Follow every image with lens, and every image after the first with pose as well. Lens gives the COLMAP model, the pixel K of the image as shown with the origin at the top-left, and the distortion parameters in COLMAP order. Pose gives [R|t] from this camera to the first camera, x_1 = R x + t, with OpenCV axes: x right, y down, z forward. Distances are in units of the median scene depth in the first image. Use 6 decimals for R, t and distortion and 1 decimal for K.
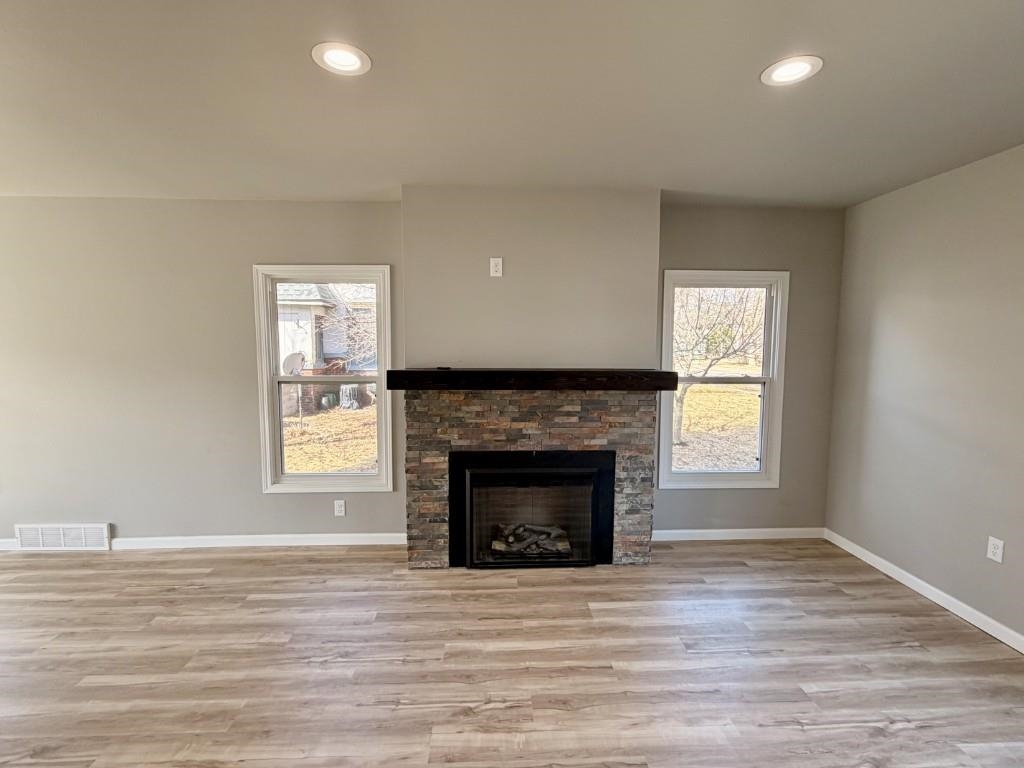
lens RADIAL K [[482.2, 0, 510.4], [0, 482.2, 385.7], [0, 0, 1]] dist [0.000240, -0.000623]
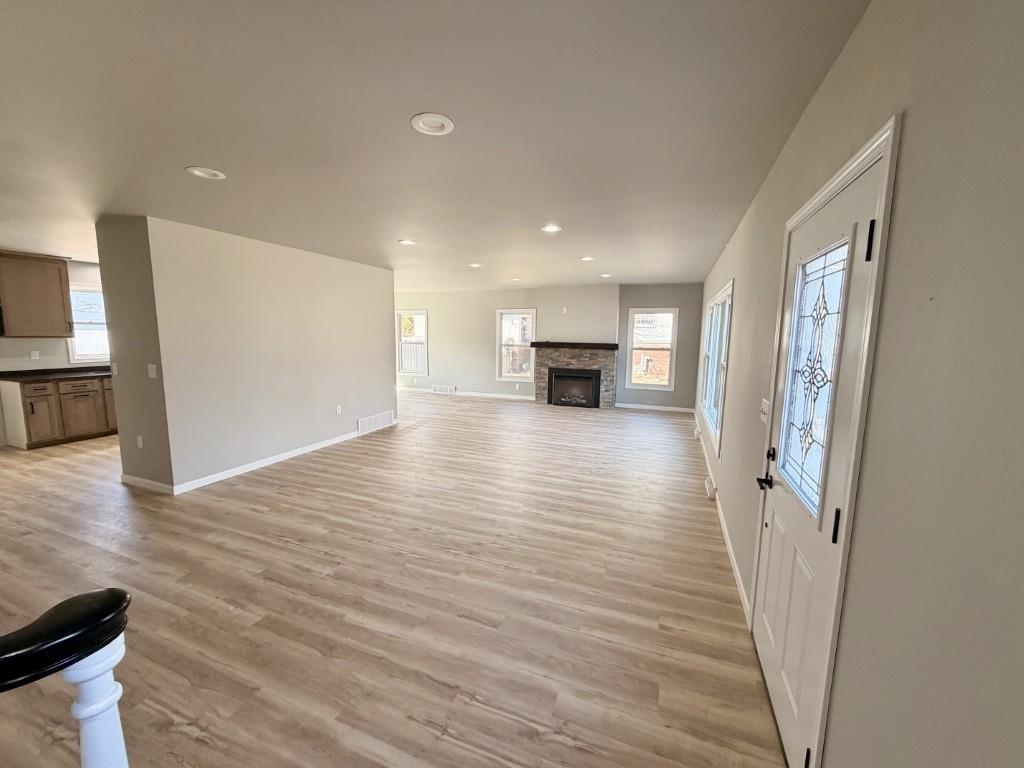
lens RADIAL K [[407.3, 0, 508.9], [0, 407.3, 387.8], [0, 0, 1]] dist [-0.000046, 0.000078]
pose [[0.908709, 0.064059, -0.412485, 0.759018], [-0.045764, 0.997487, 0.054091, 0.134409], [0.414914, -0.030276, 0.909357, -1.582165]]
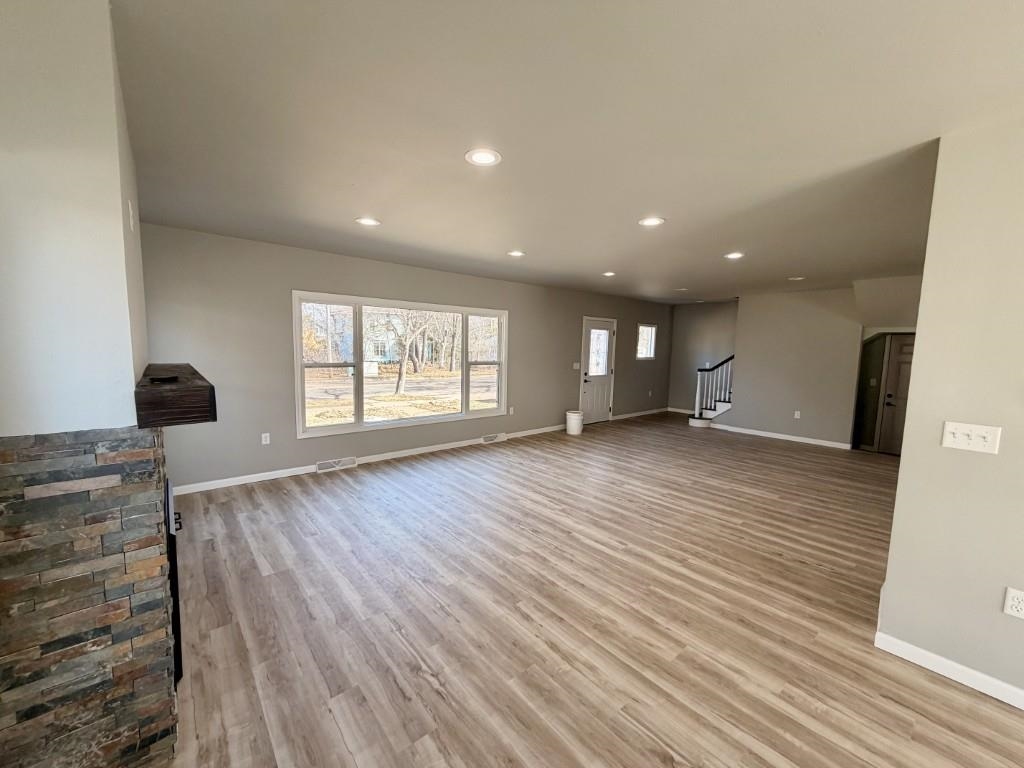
lens RADIAL K [[407.3, 0, 508.9], [0, 407.3, 387.8], [0, 0, 1]] dist [-0.000046, 0.000078]
pose [[-0.607408, -0.102630, 0.787732, -0.746921], [0.047261, 0.985194, 0.164798, -0.085475], [-0.792983, 0.137329, -0.593565, 0.906294]]
